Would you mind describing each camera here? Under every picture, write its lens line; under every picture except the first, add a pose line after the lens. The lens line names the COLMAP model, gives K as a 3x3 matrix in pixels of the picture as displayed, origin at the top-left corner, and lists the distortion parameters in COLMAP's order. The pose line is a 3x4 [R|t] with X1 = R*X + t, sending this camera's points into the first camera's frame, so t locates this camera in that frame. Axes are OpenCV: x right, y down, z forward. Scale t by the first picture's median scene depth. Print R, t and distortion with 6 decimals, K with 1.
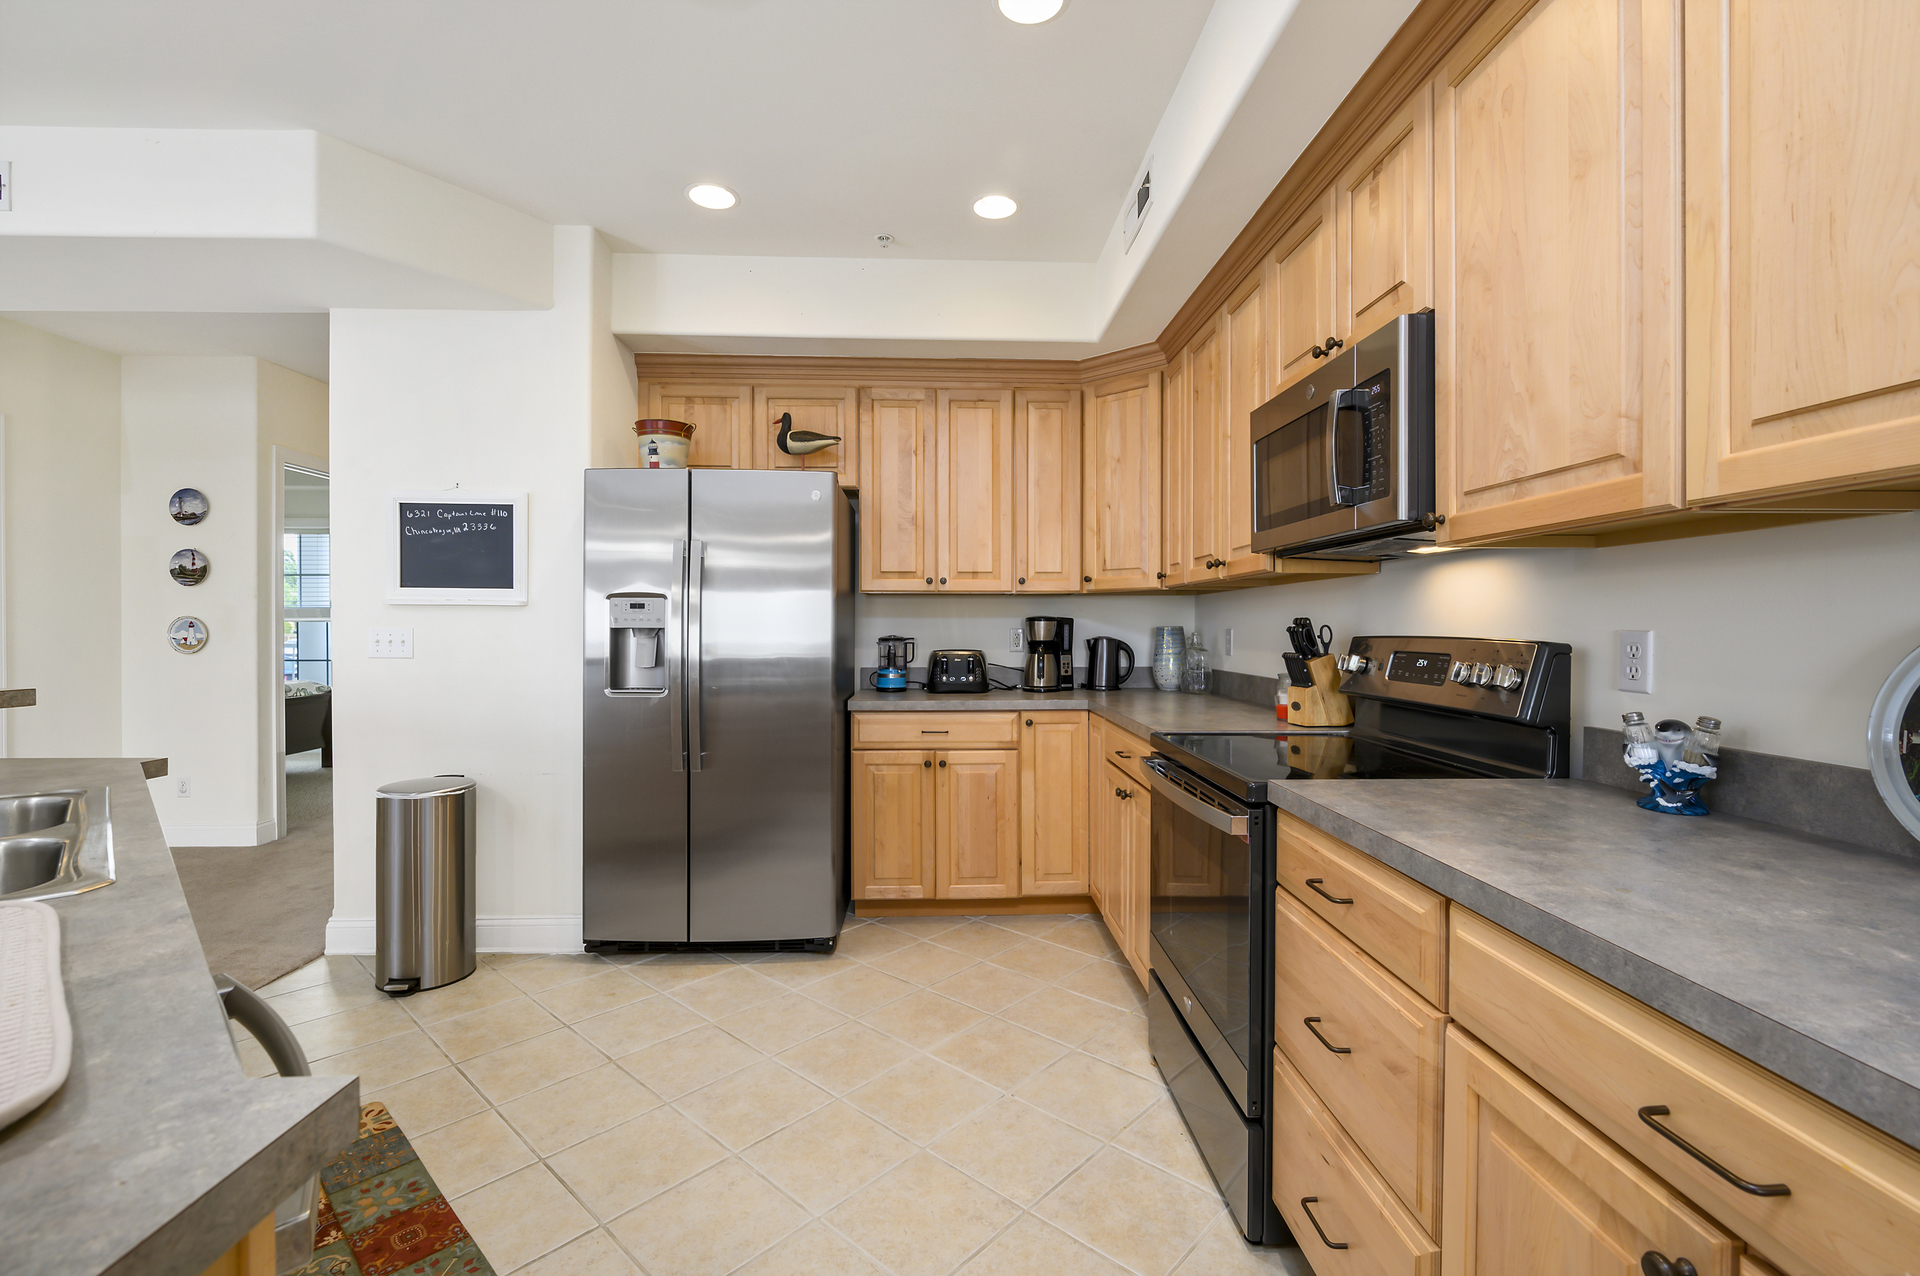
lens RADIAL K [[829.9, 0, 967.6], [0, 829.9, 633.3], [0, 0, 1]] dist [-0.001870, -0.000136]
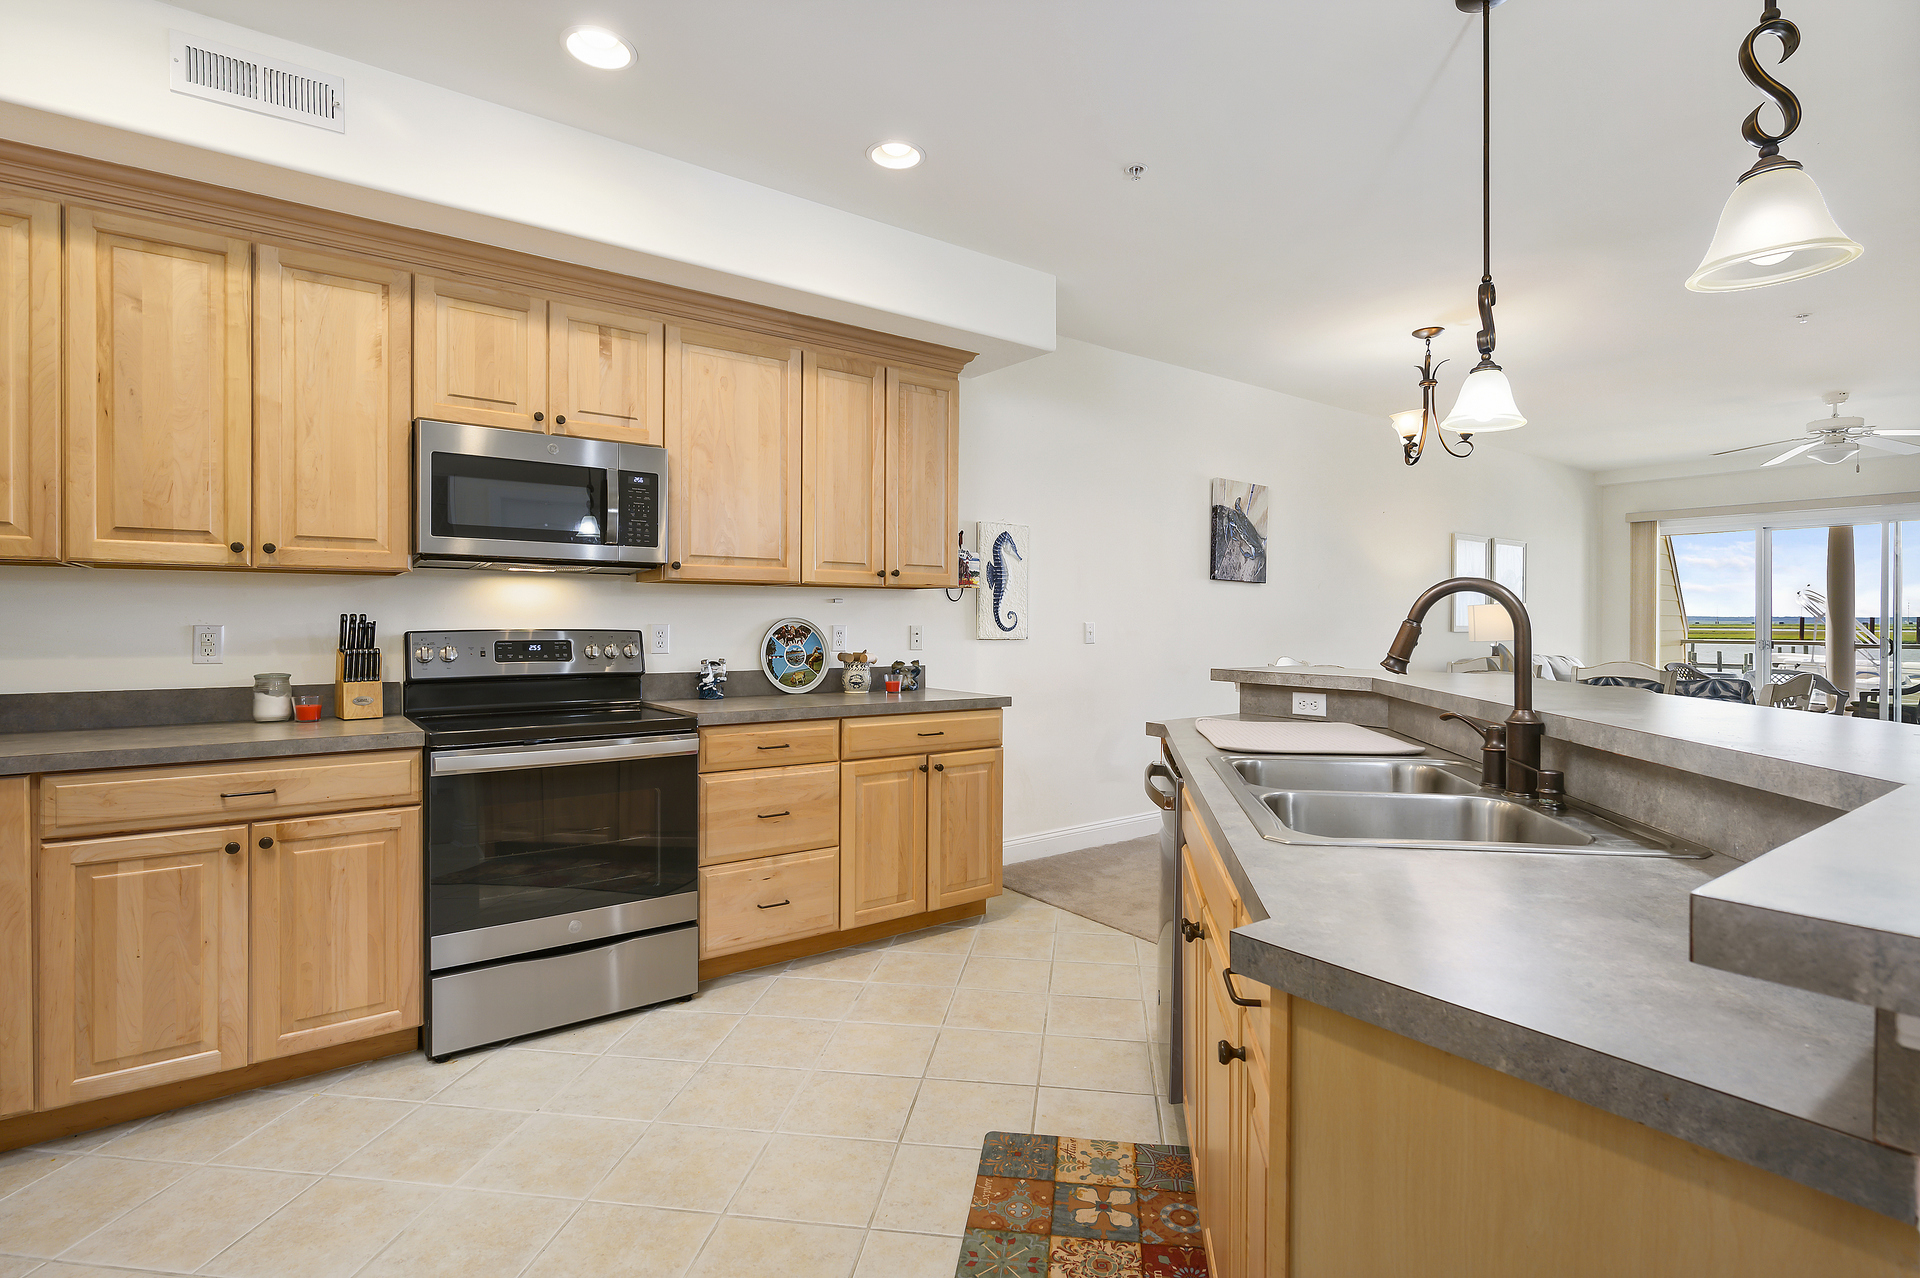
lens RADIAL K [[913.3, 0, 971.6], [0, 913.3, 623.1], [0, 0, 1]] dist [-0.002192, -0.000133]
pose [[-0.565443, -0.005246, 0.824771, -0.767149], [0.003798, 0.999953, 0.008964, -0.011764], [-0.824779, 0.008201, -0.565396, 0.819201]]
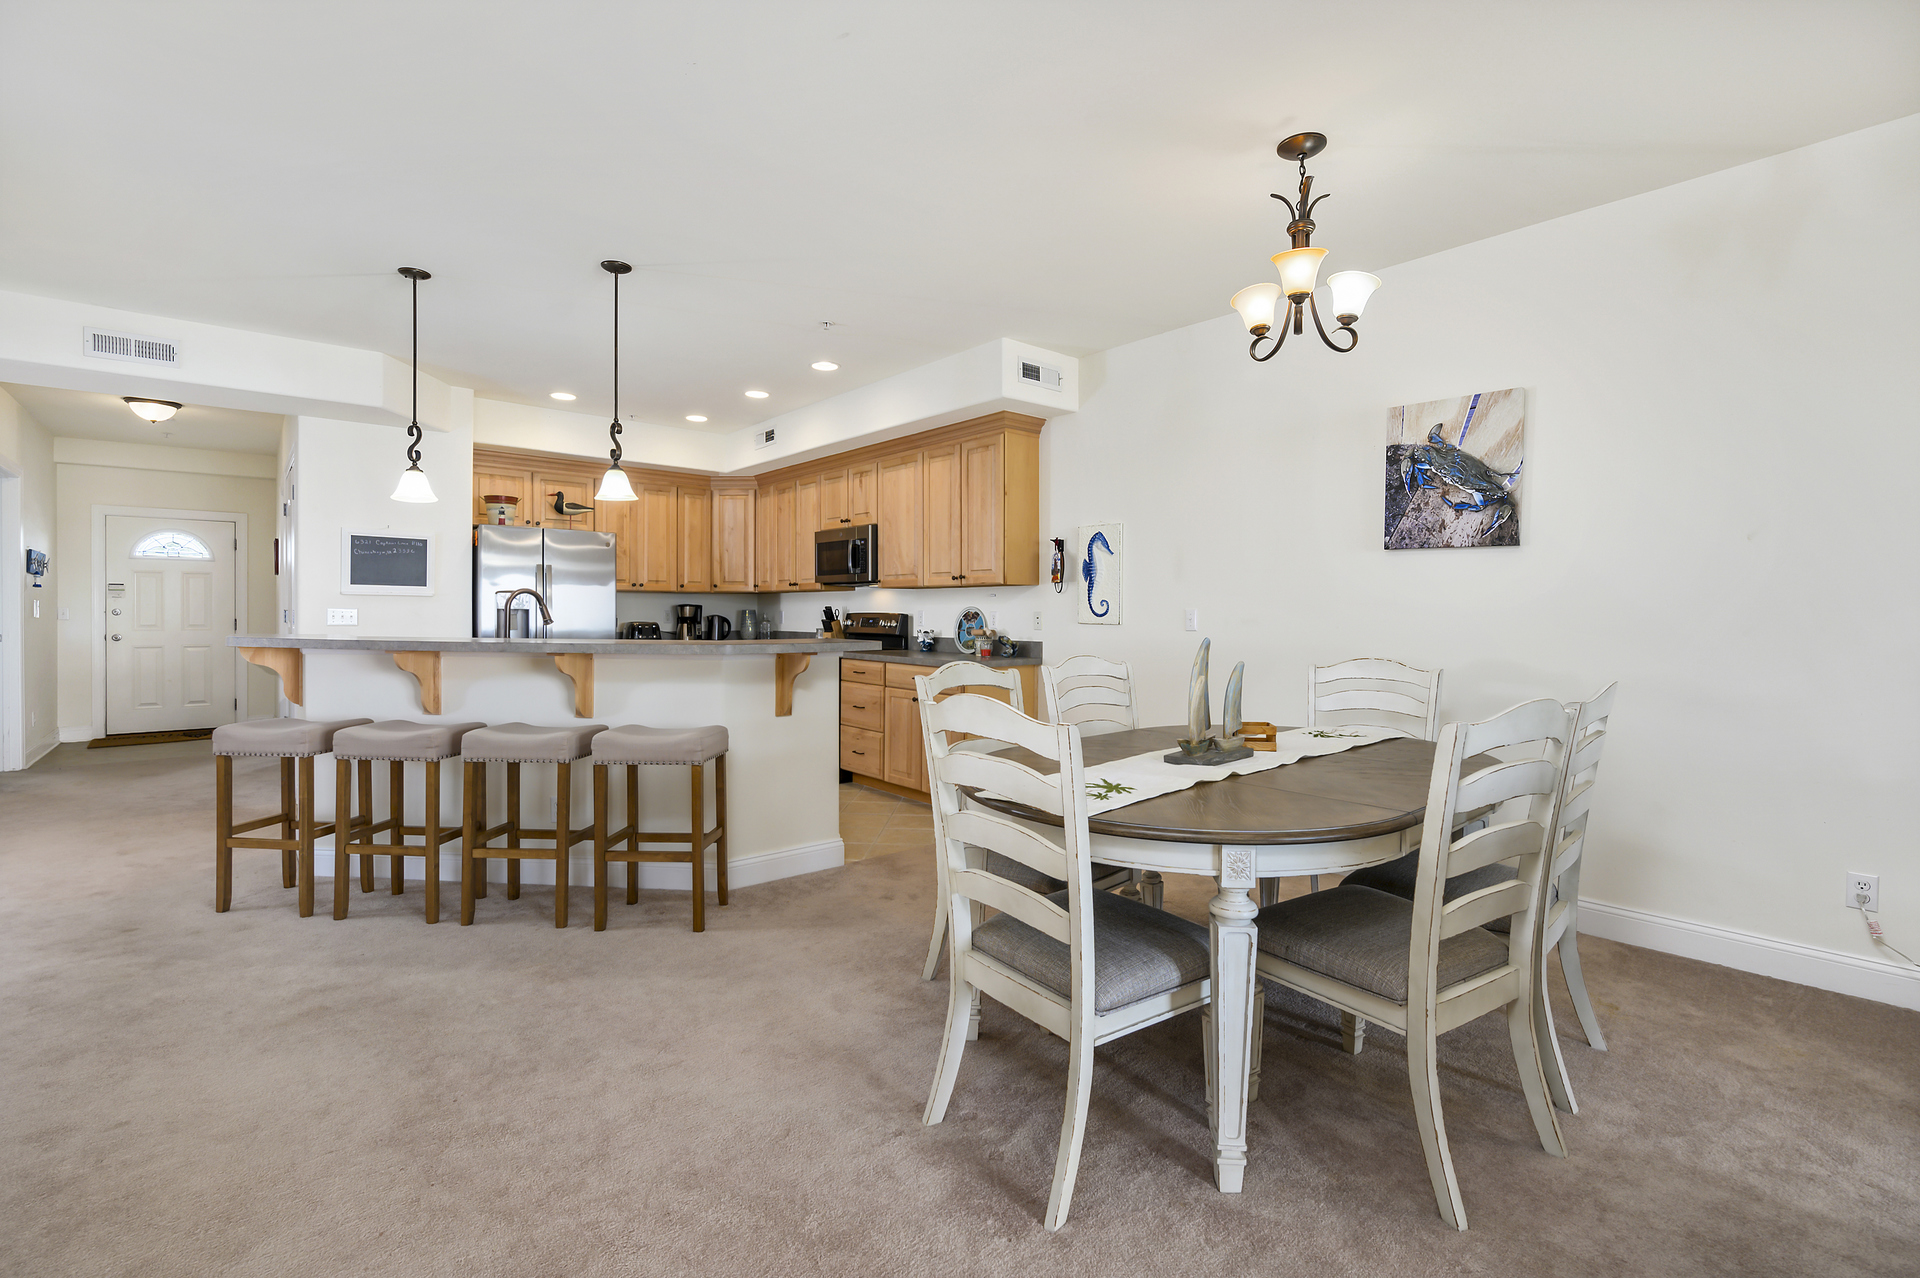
lens RADIAL K [[858.6, 0, 958.9], [0, 858.6, 625.5], [0, 0, 1]] dist [-0.000232, 0.000099]
pose [[0.788371, -0.006330, 0.615167, -0.787366], [0.001736, 0.999966, 0.008065, 0.017190], [-0.615197, -0.005290, 0.788355, -1.172202]]
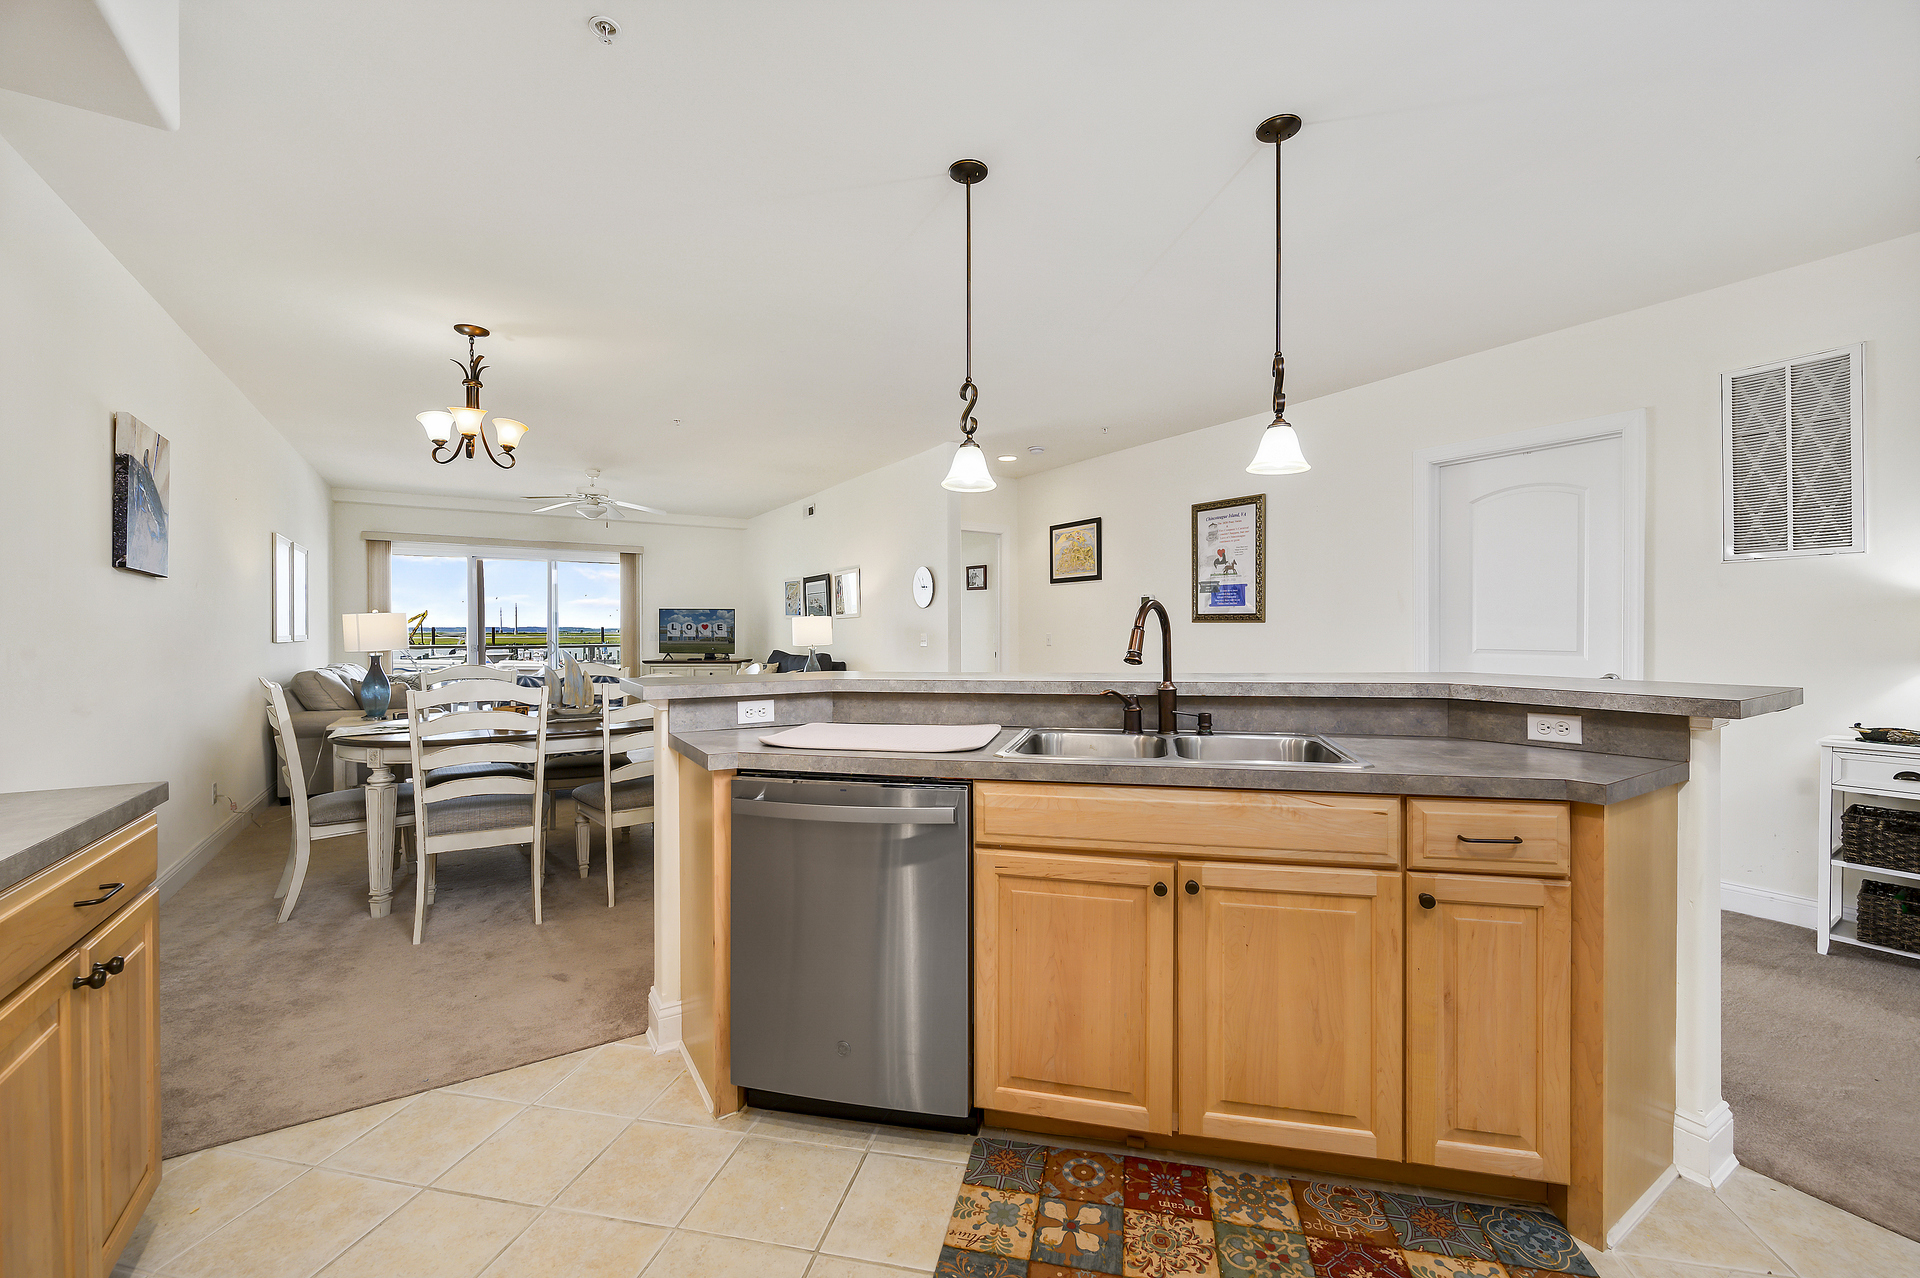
lens RADIAL K [[781.3, 0, 957.3], [0, 781.3, 633.0], [0, 0, 1]] dist [-0.001706, -0.000352]
pose [[-0.867110, 0.004191, -0.498098, 0.012692], [-0.001581, 0.999936, 0.011166, -0.009677], [0.498113, 0.010470, -0.867049, 0.806461]]
